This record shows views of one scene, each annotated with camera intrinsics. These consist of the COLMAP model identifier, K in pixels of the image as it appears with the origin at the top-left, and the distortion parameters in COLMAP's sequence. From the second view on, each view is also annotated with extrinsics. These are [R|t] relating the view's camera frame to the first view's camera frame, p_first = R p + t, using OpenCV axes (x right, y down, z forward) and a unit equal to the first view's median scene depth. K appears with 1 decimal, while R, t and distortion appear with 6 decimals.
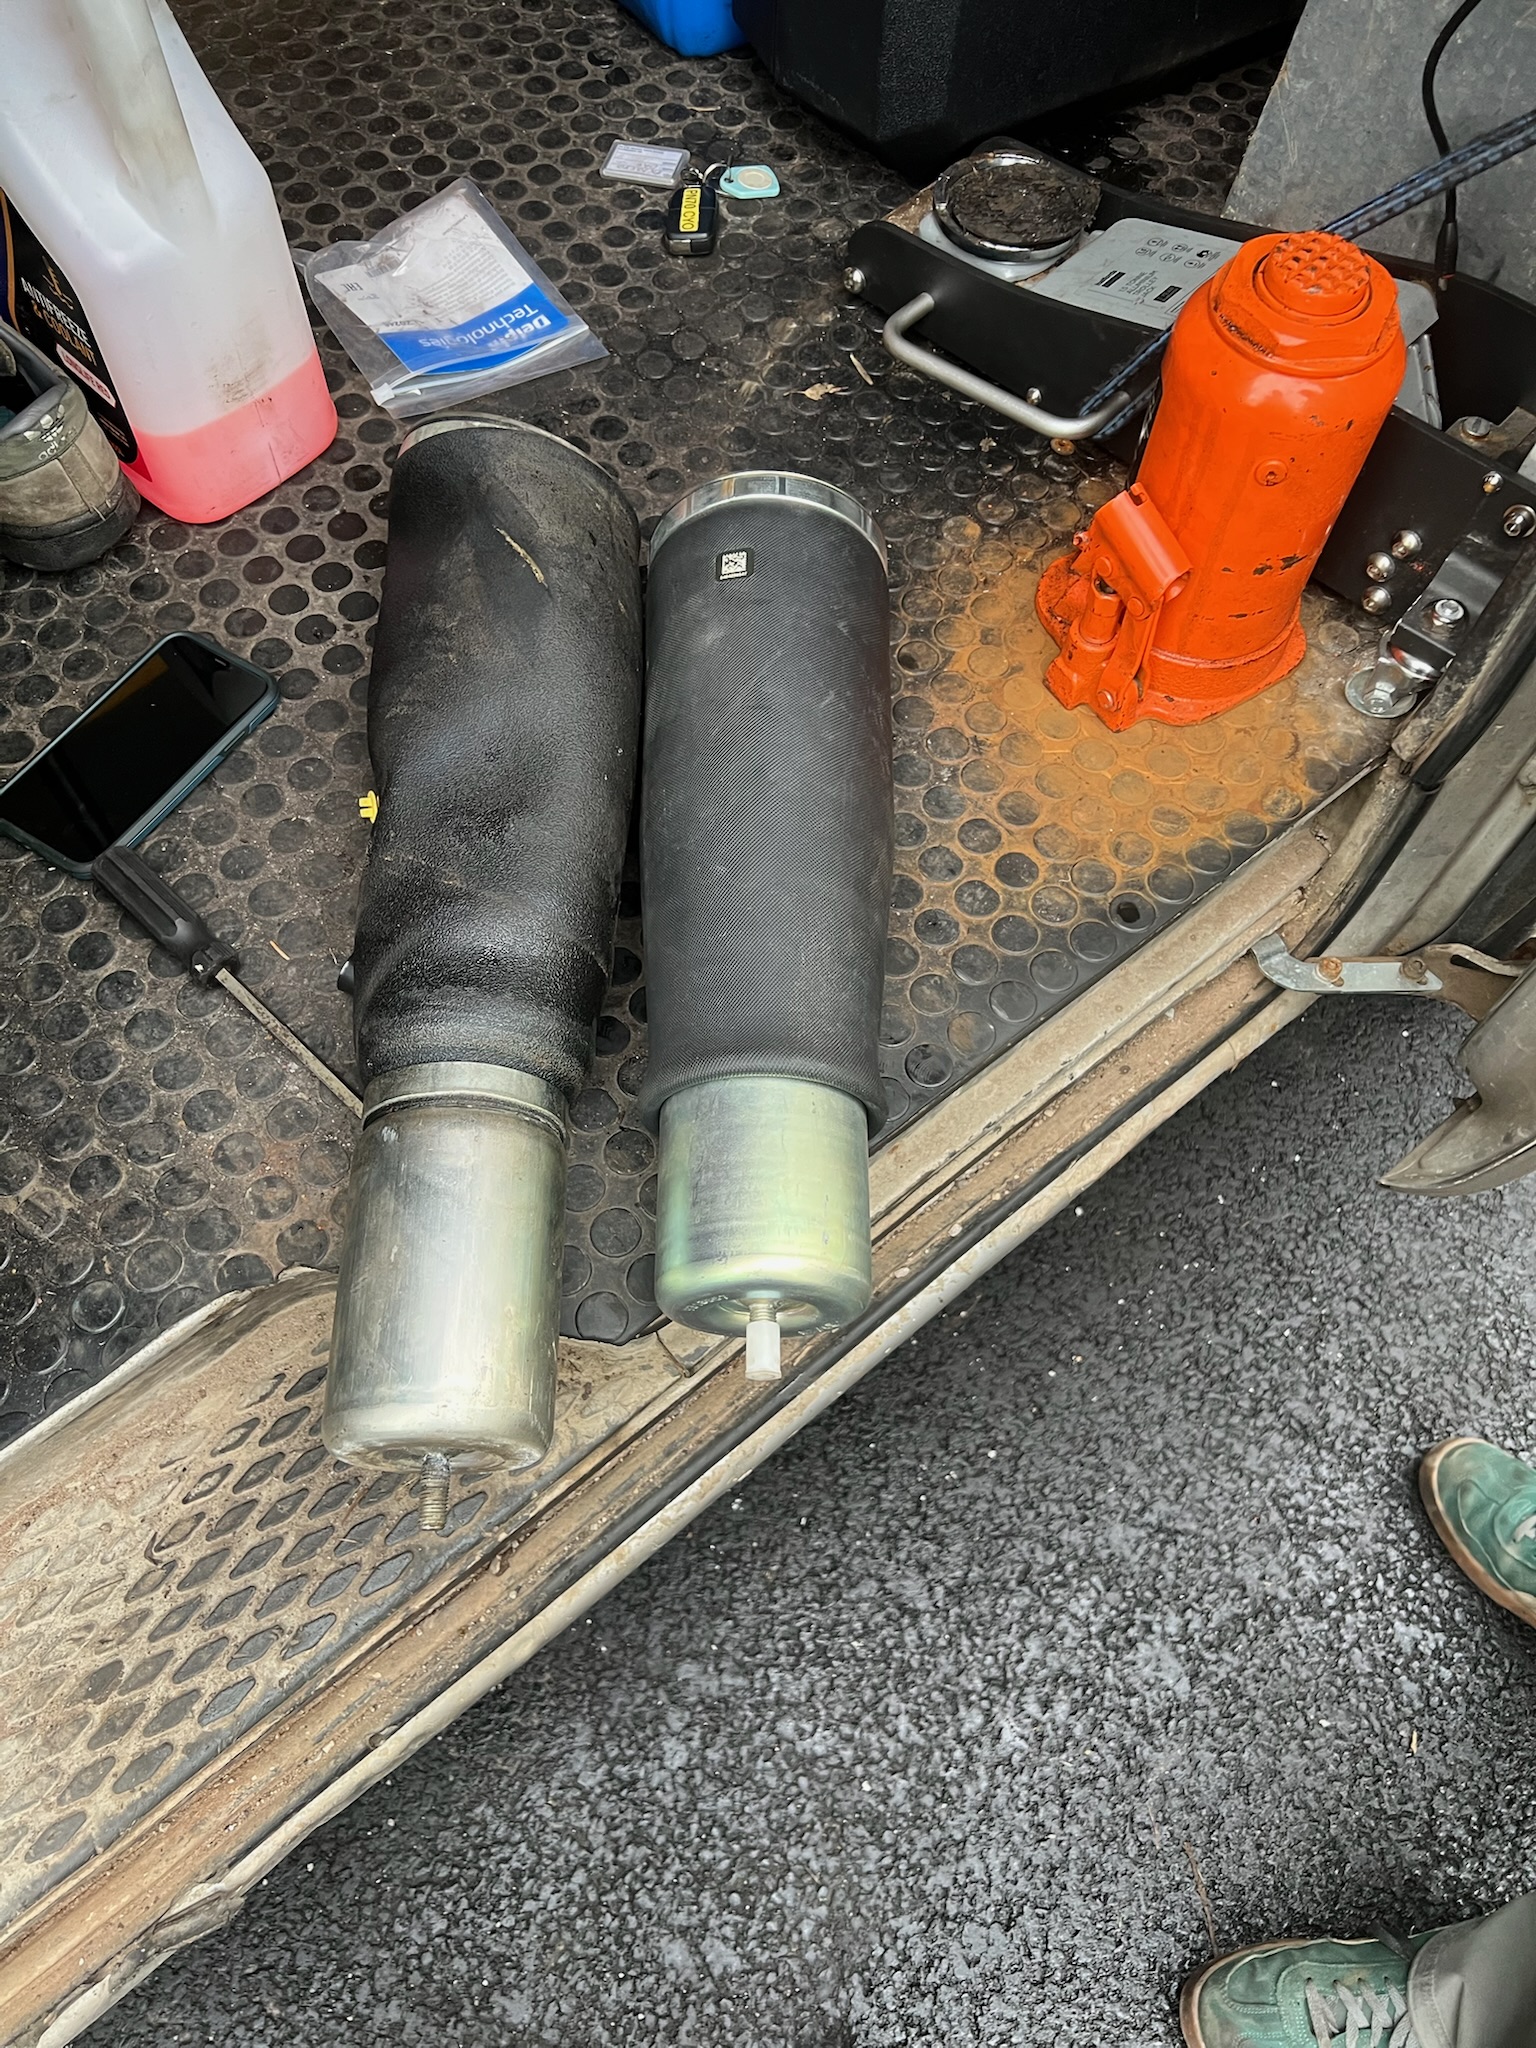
lens RADIAL K [[1588.3, 0, 756.3], [0, 1588.3, 1019.5], [0, 0, 1]] dist [0.028575, -0.014656]
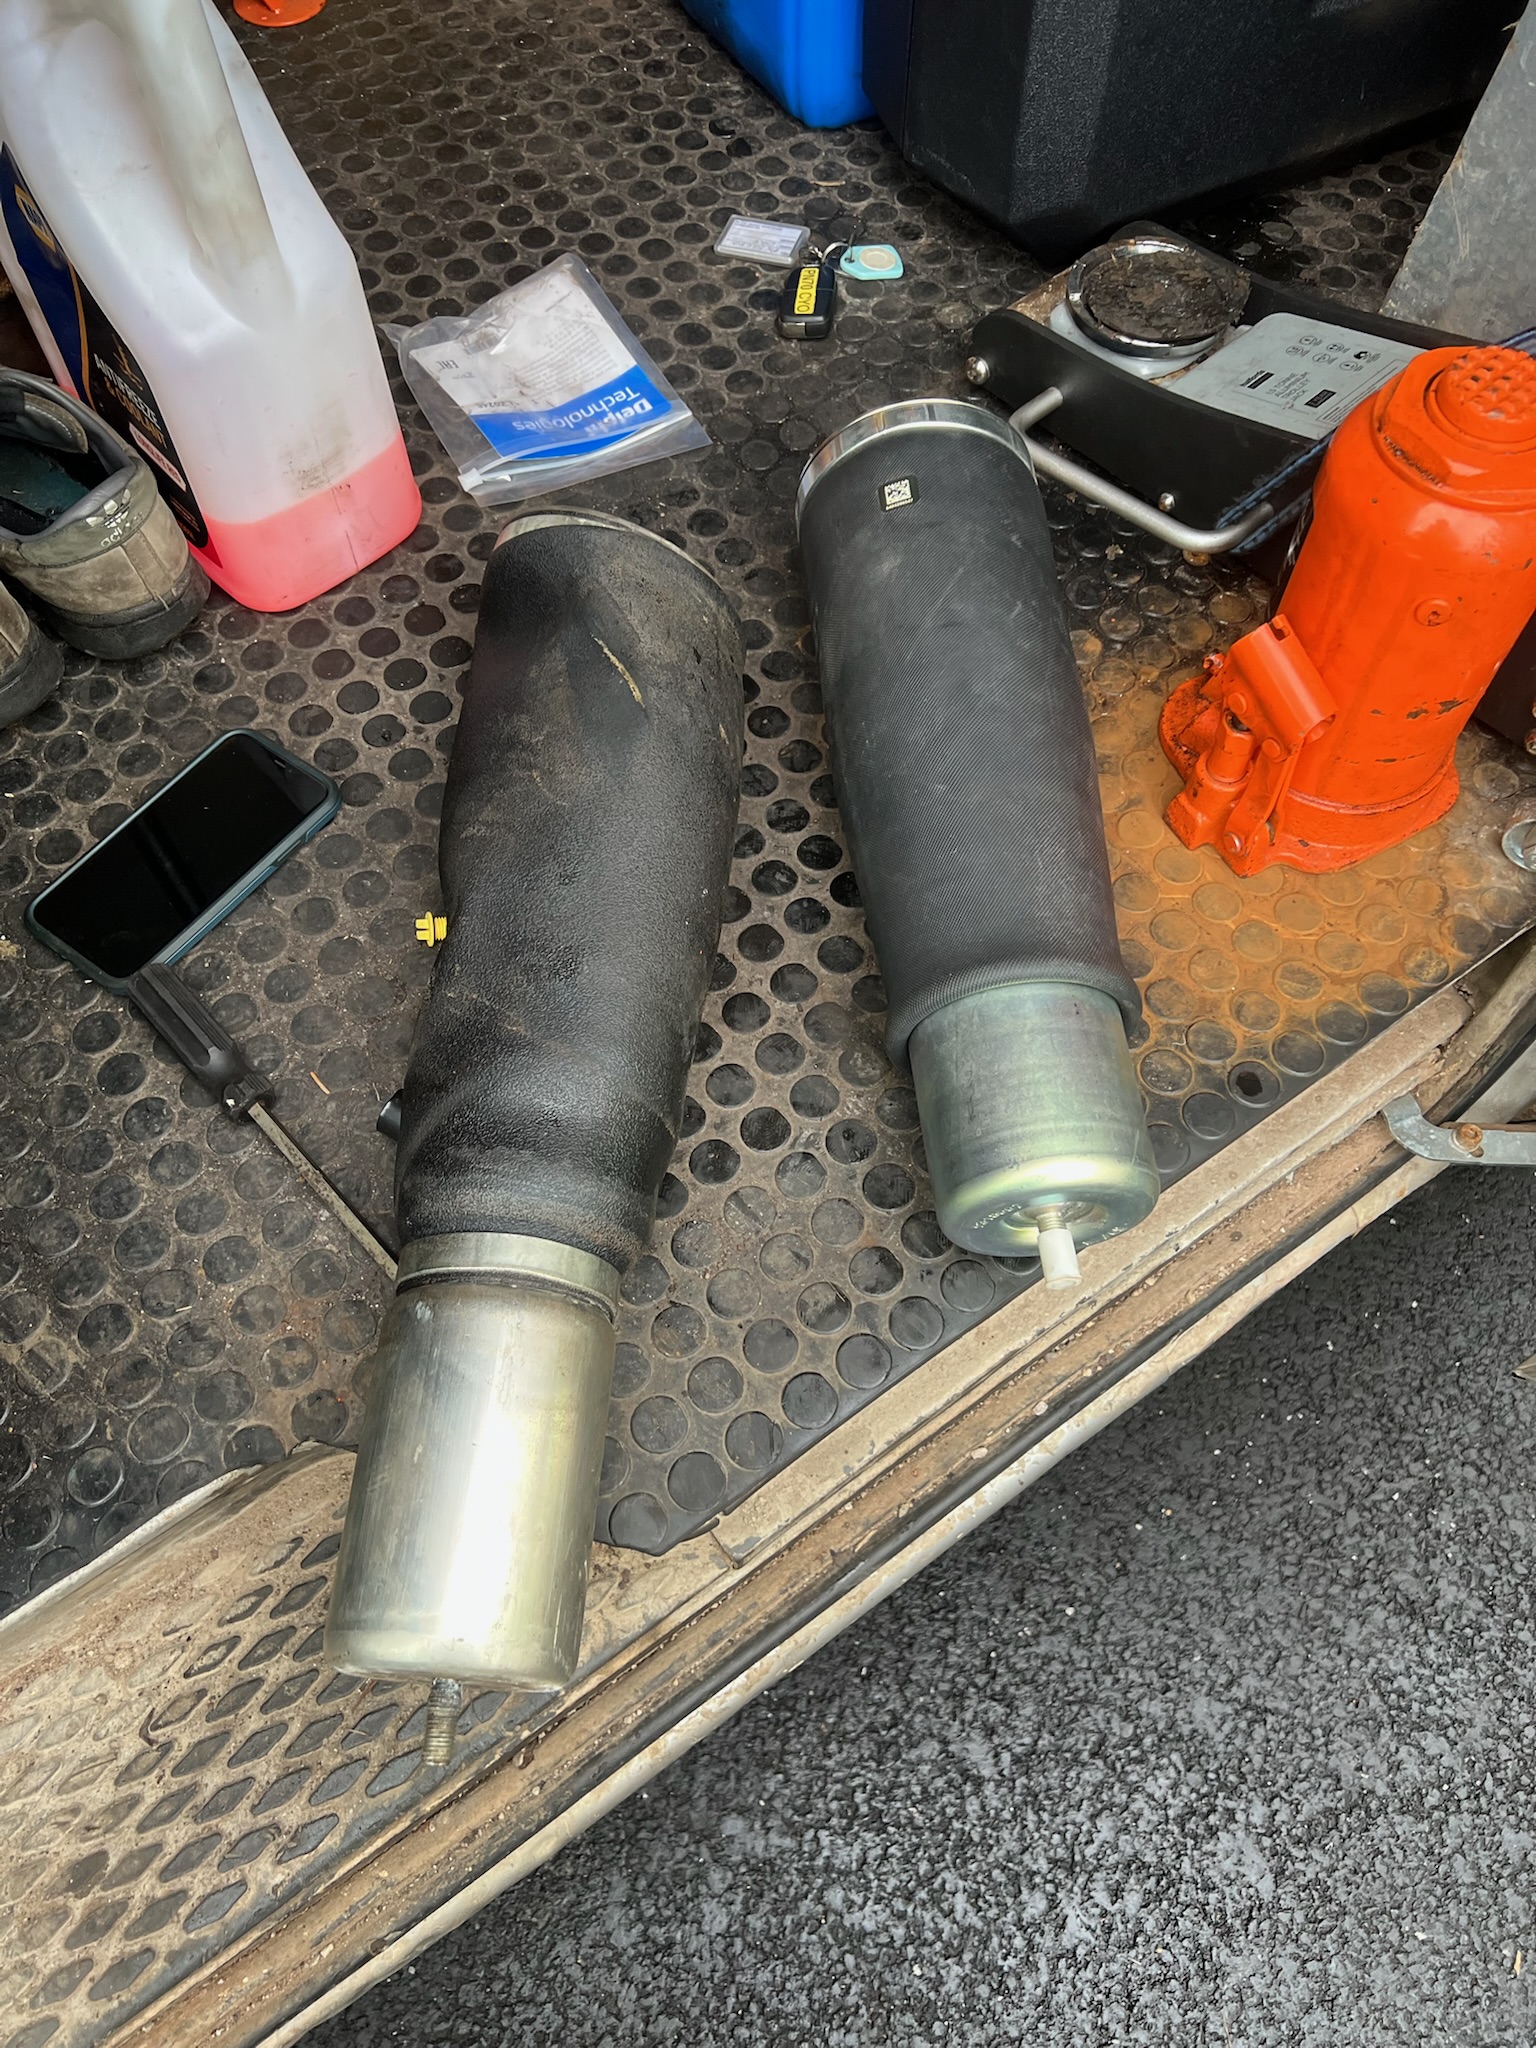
lens RADIAL K [[1562.3, 0, 774.2], [0, 1562.3, 1026.4], [0, 0, 1]] dist [0.035368, -0.029287]
pose [[0.997452, 0.047641, -0.053094, 0.009679], [-0.048303, 0.998769, -0.011261, -0.064001], [0.052492, 0.013797, 0.998526, 0.081980]]
